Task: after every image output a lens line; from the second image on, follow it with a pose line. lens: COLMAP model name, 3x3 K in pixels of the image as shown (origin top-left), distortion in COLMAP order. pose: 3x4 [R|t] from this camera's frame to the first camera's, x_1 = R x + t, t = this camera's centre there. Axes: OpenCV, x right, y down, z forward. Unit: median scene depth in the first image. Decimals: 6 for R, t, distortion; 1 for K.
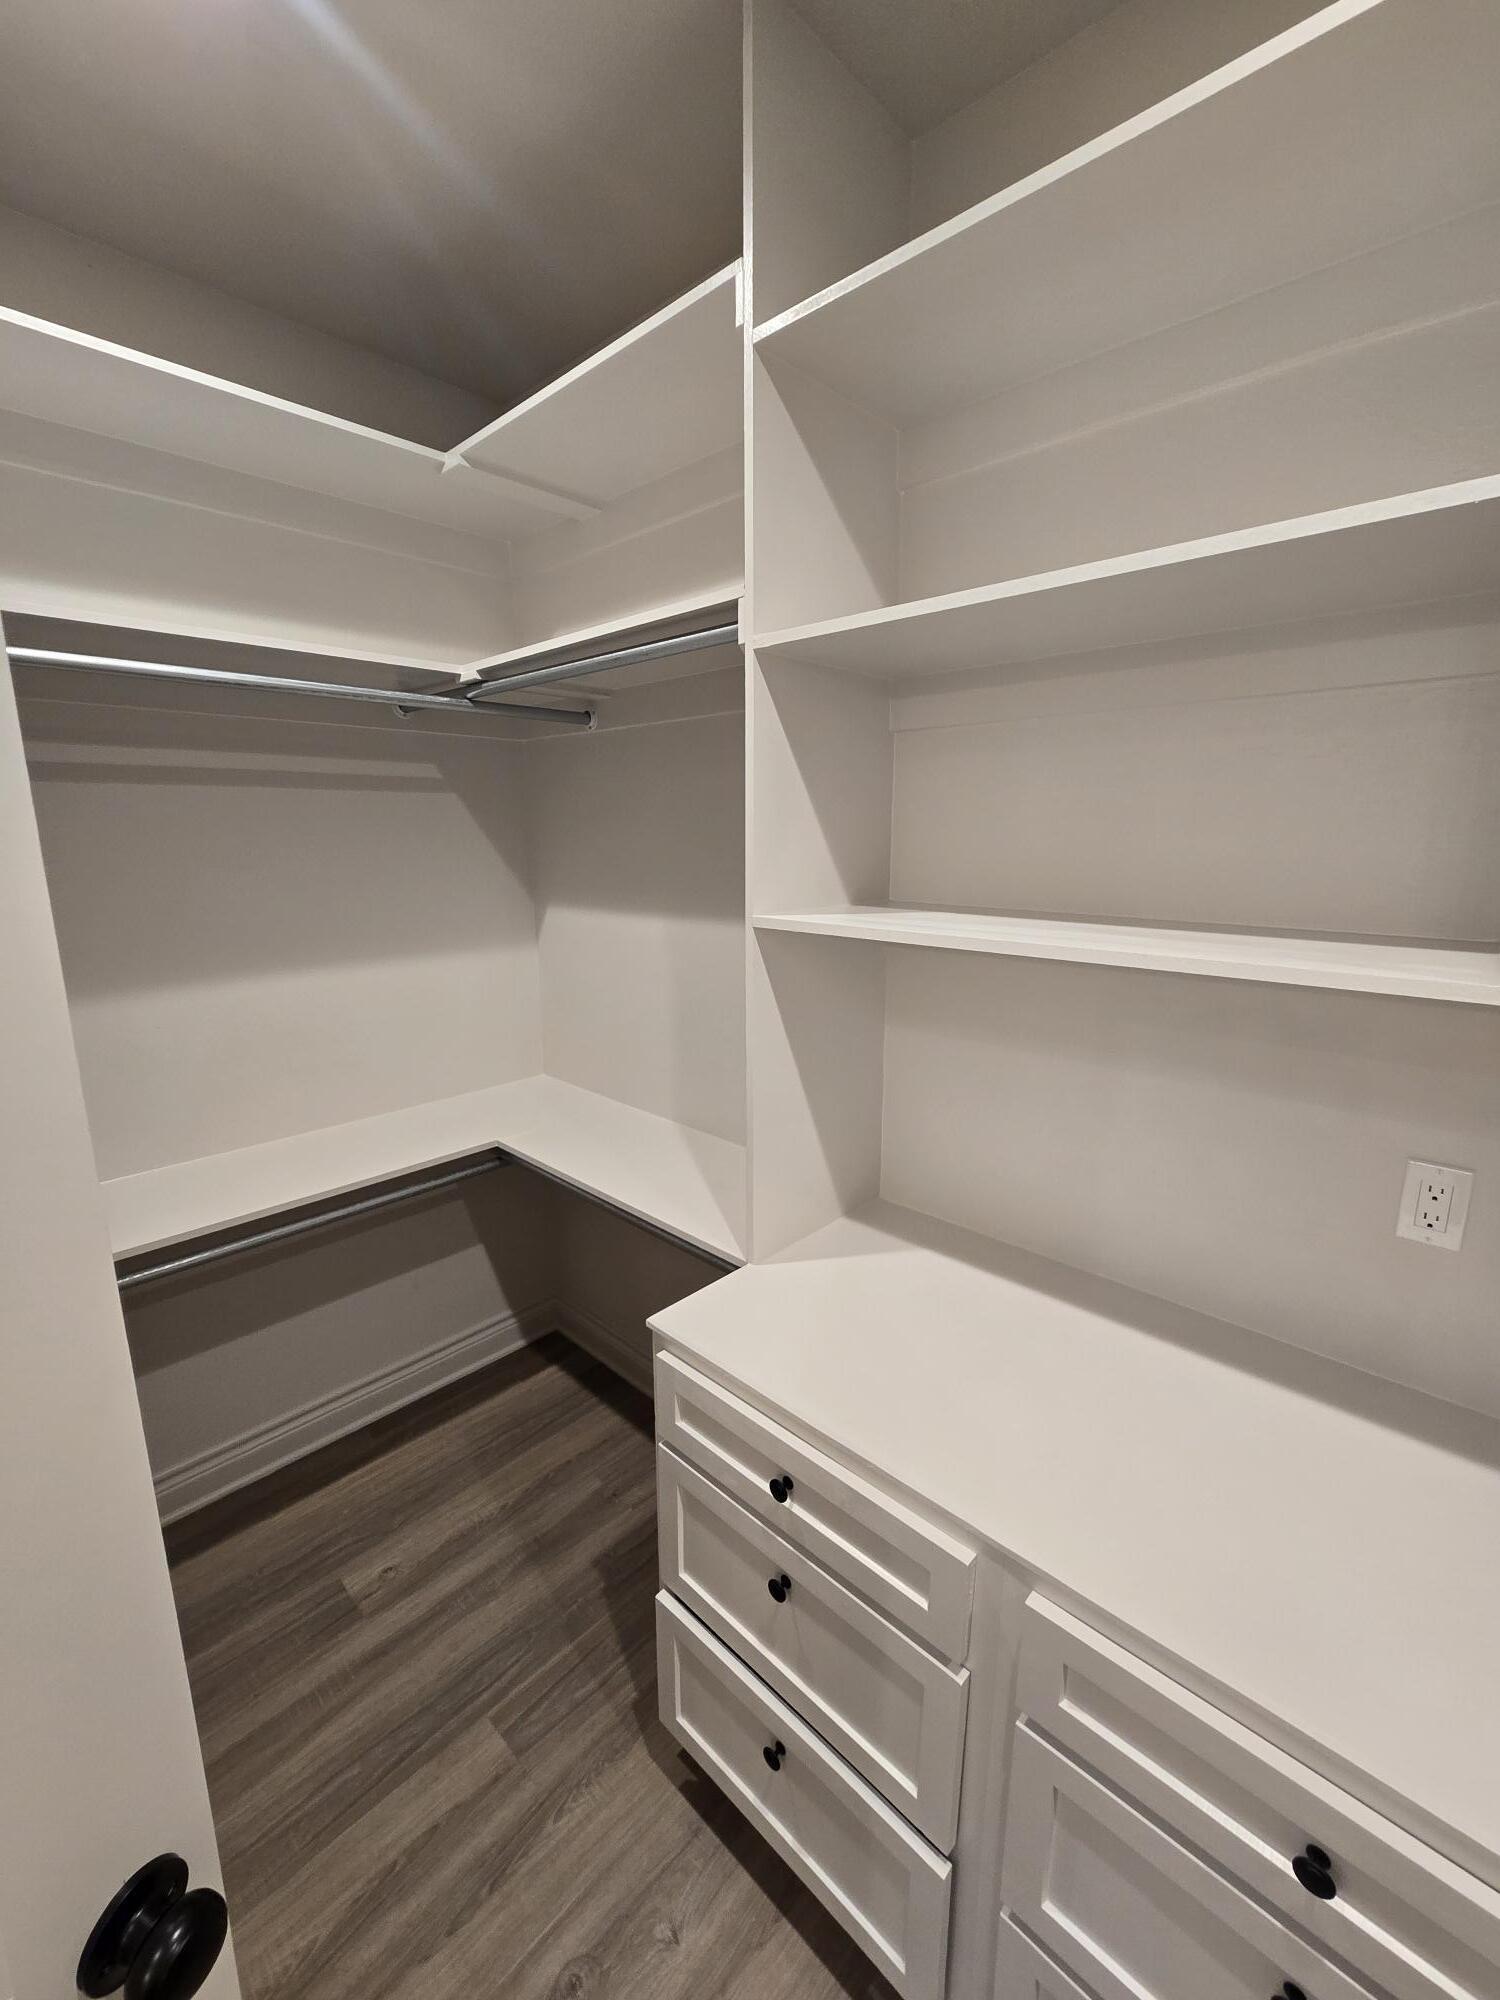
lens RADIAL K [[801.9, 0, 795.0], [0, 801.9, 1008.4], [0, 0, 1]] dist [-0.008729, -0.000081]
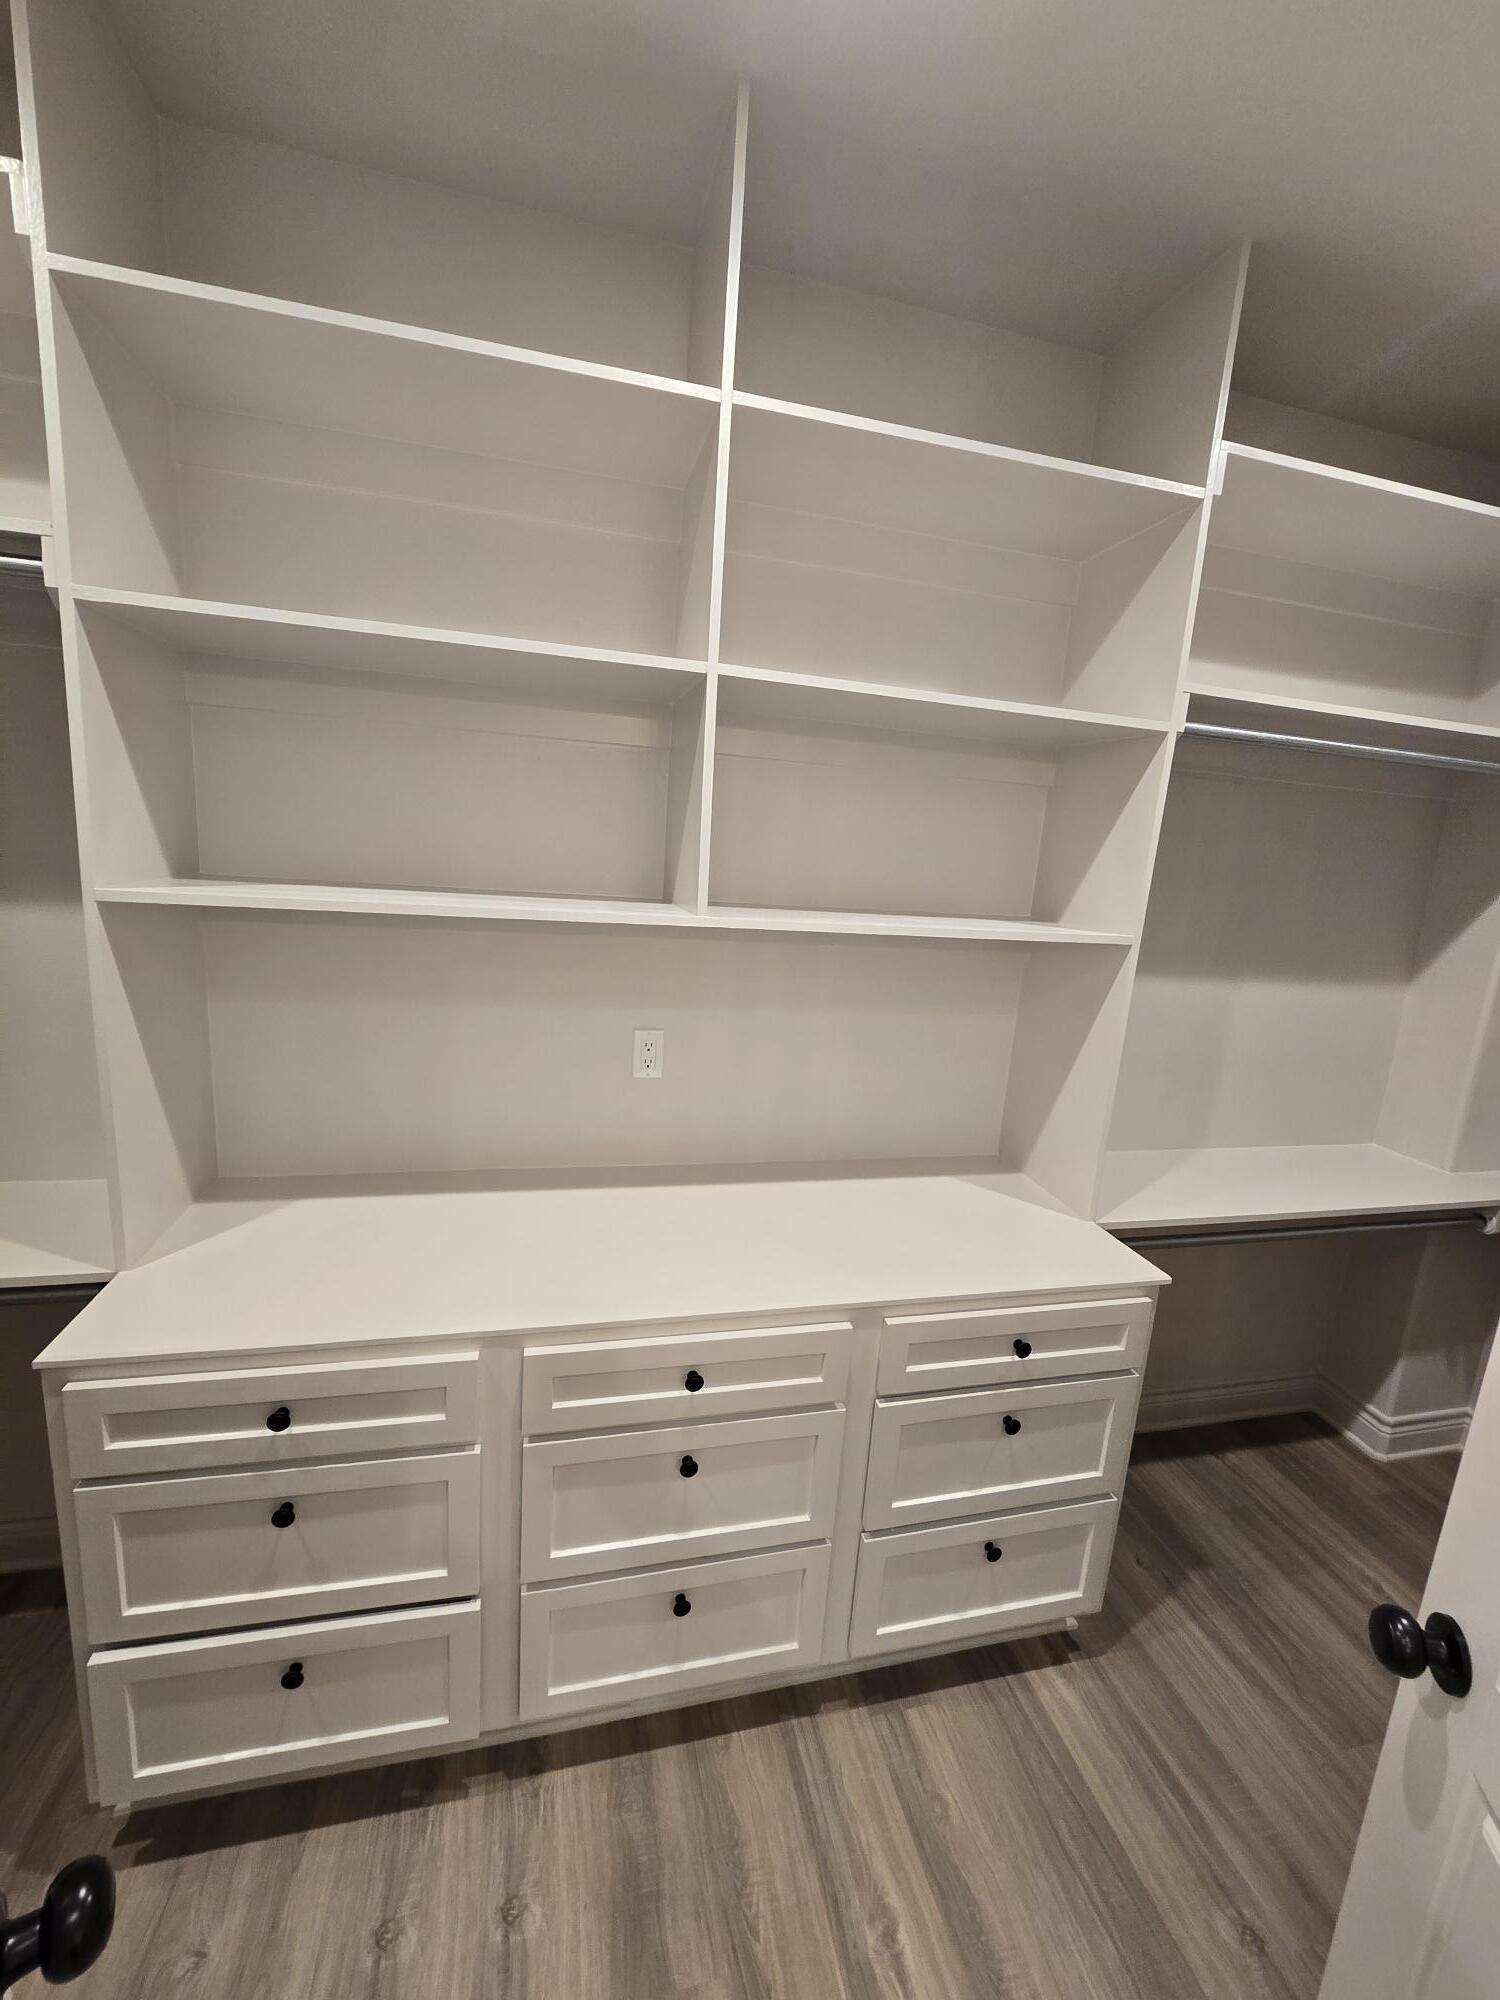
lens RADIAL K [[821.6, 0, 750.0], [0, 821.6, 1000.0], [0, 0, 1]] dist [0.000260, 0.000031]
pose [[0.558043, -0.121949, 0.820803, -0.431998], [0.104695, 0.991585, 0.076144, 0.017667], [-0.823181, 0.043443, 0.566114, -0.153489]]
